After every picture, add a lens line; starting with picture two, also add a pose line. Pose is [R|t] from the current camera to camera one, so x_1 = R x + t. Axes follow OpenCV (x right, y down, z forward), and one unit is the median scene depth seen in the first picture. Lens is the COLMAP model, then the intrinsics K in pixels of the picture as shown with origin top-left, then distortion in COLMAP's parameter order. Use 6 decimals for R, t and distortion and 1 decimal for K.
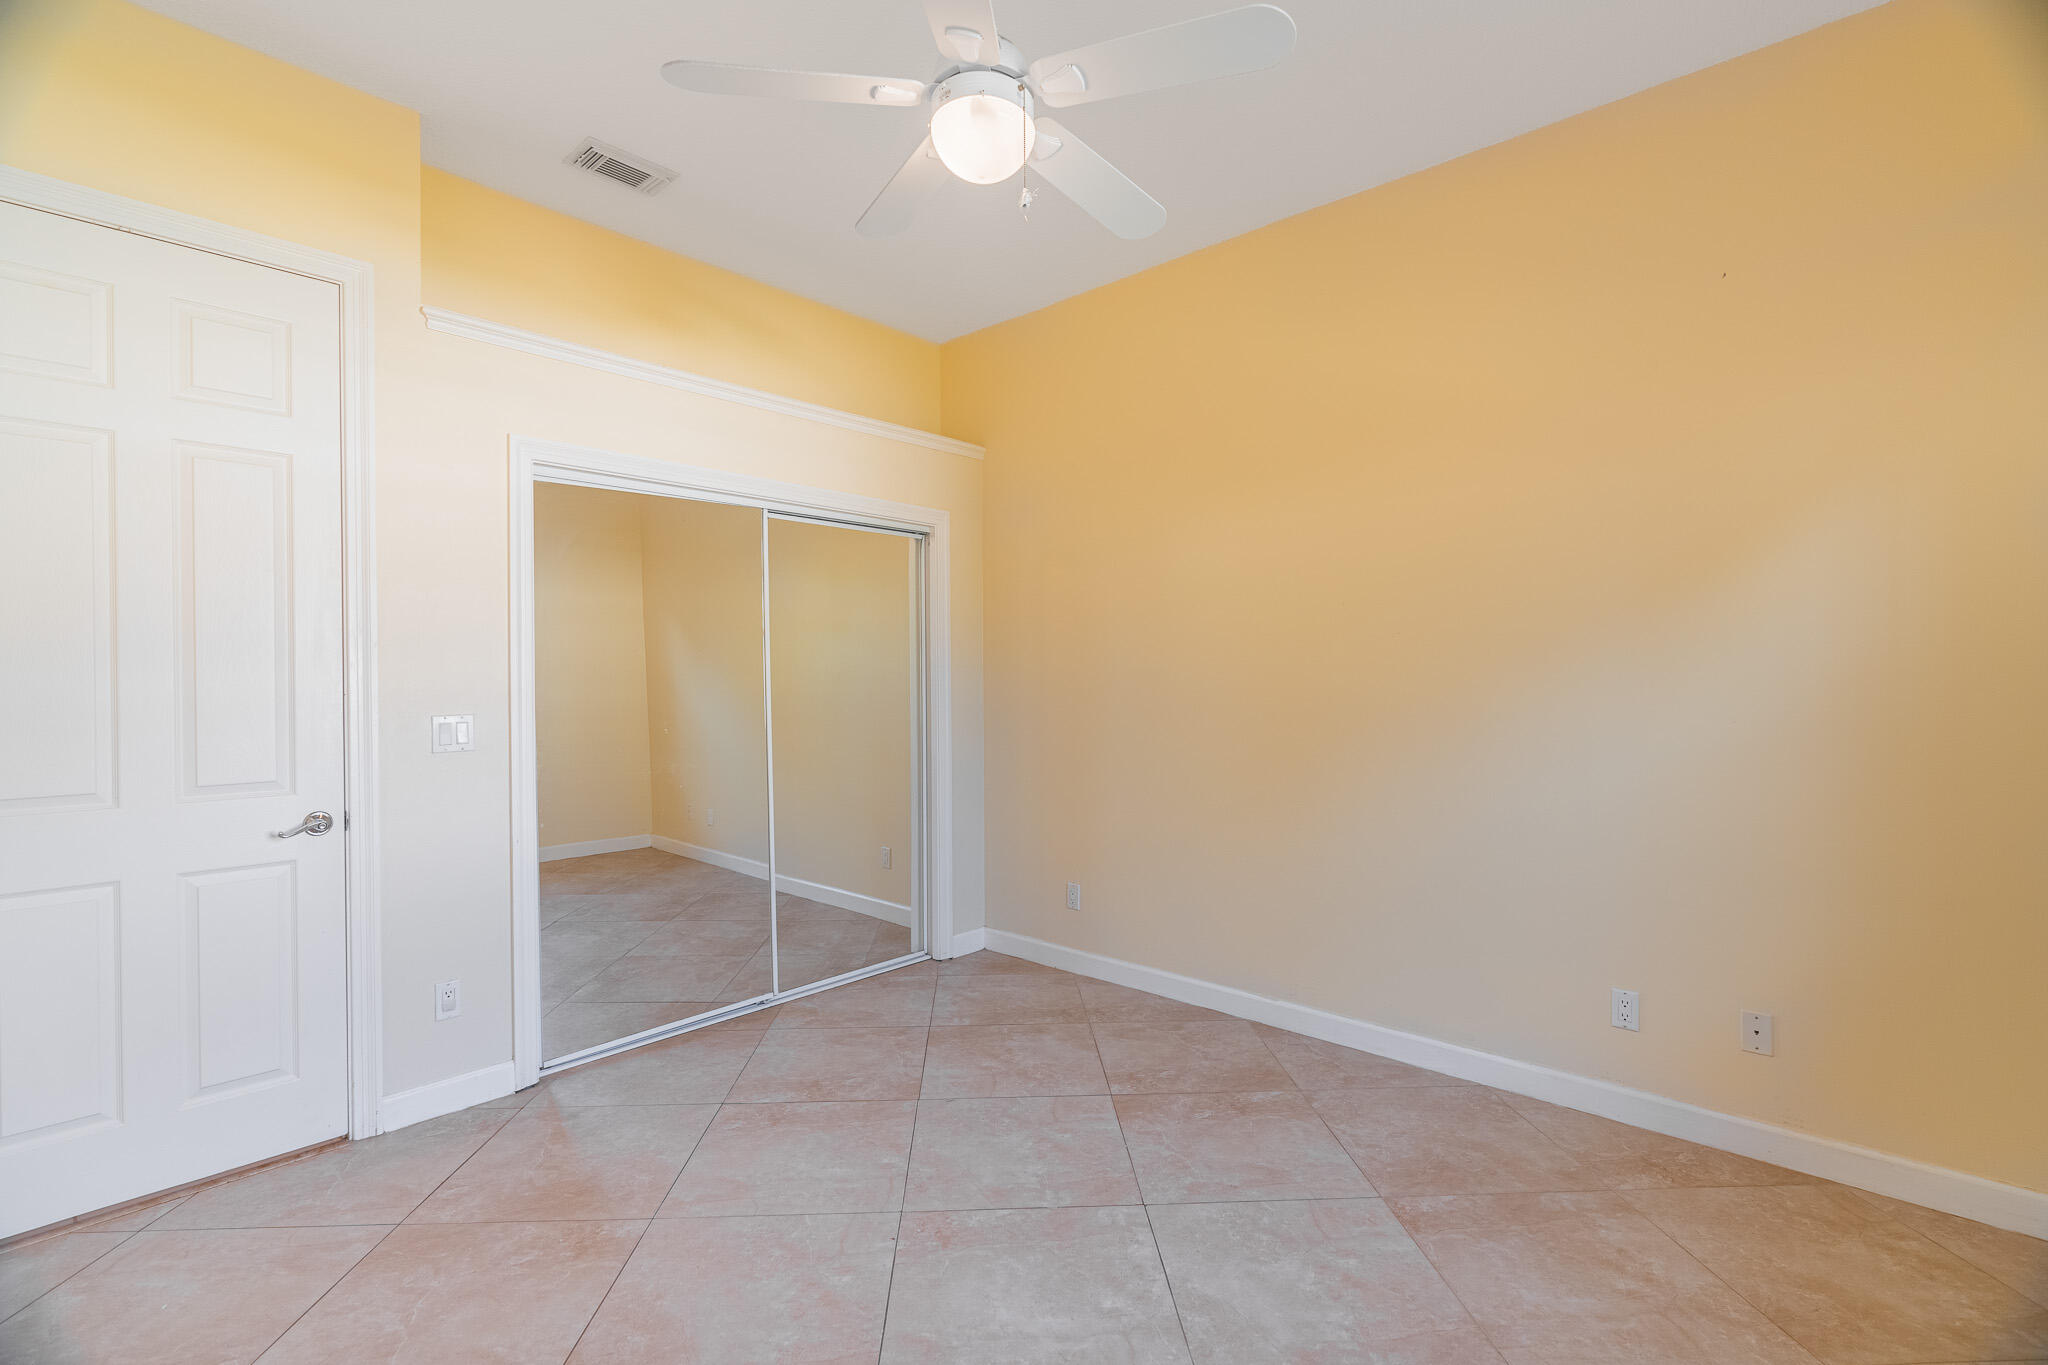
lens RADIAL K [[893.6, 0, 1031.7], [0, 893.6, 687.3], [0, 0, 1]] dist [-0.002336, 0.000036]
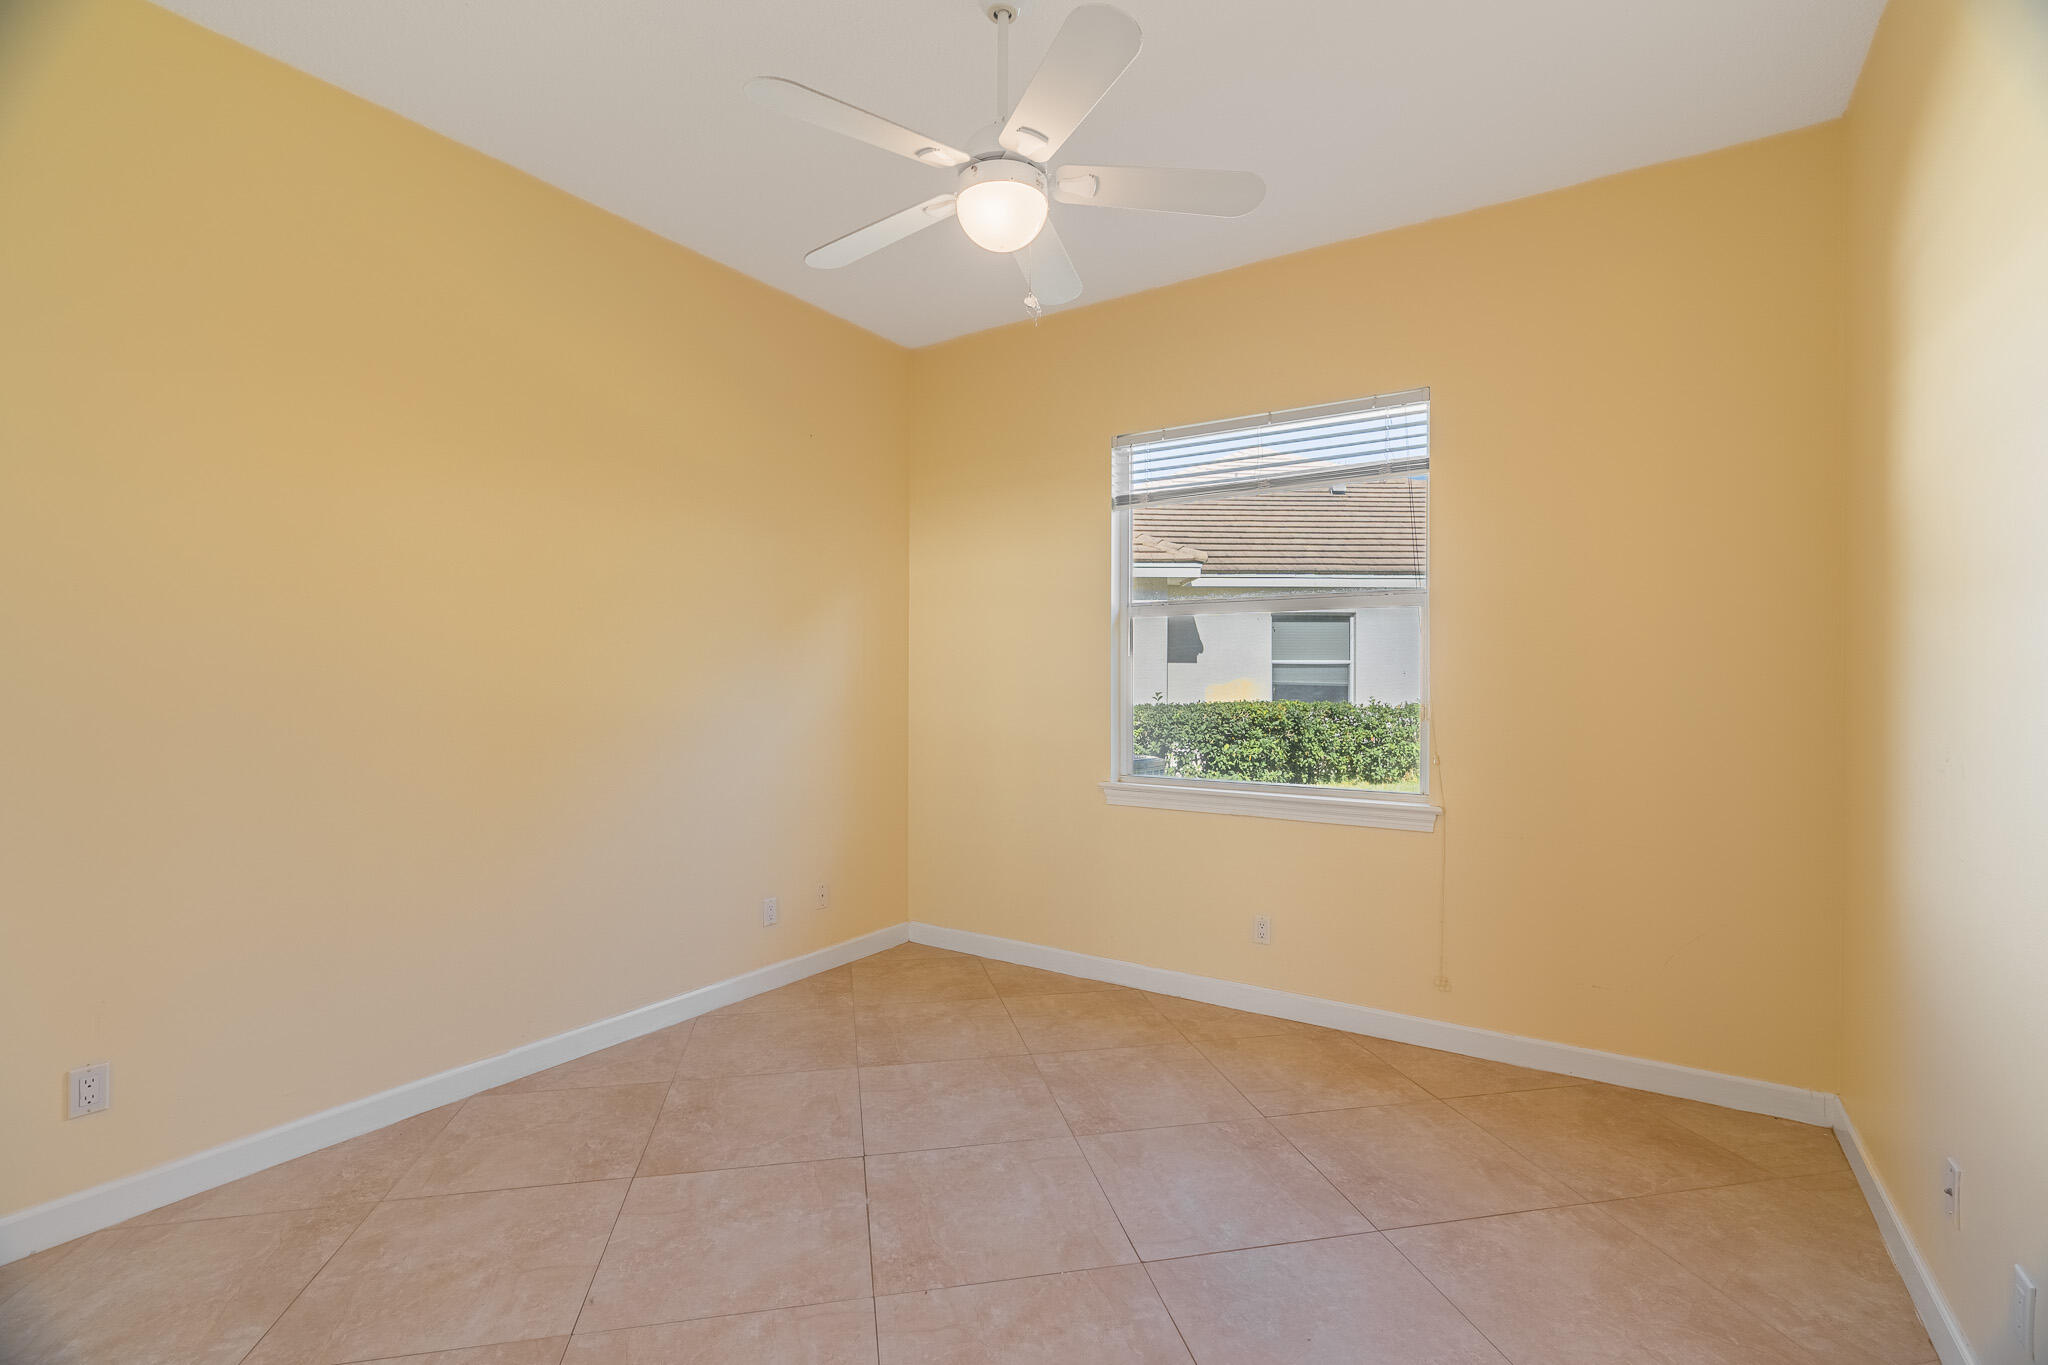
lens RADIAL K [[931.5, 0, 1030.5], [0, 931.5, 676.5], [0, 0, 1]] dist [-0.000960, -0.000527]
pose [[-0.139991, 0.007885, 0.990121, -0.826973], [0.012537, 0.999902, -0.006190, 0.007598], [-0.990073, 0.011547, -0.140076, 0.770308]]
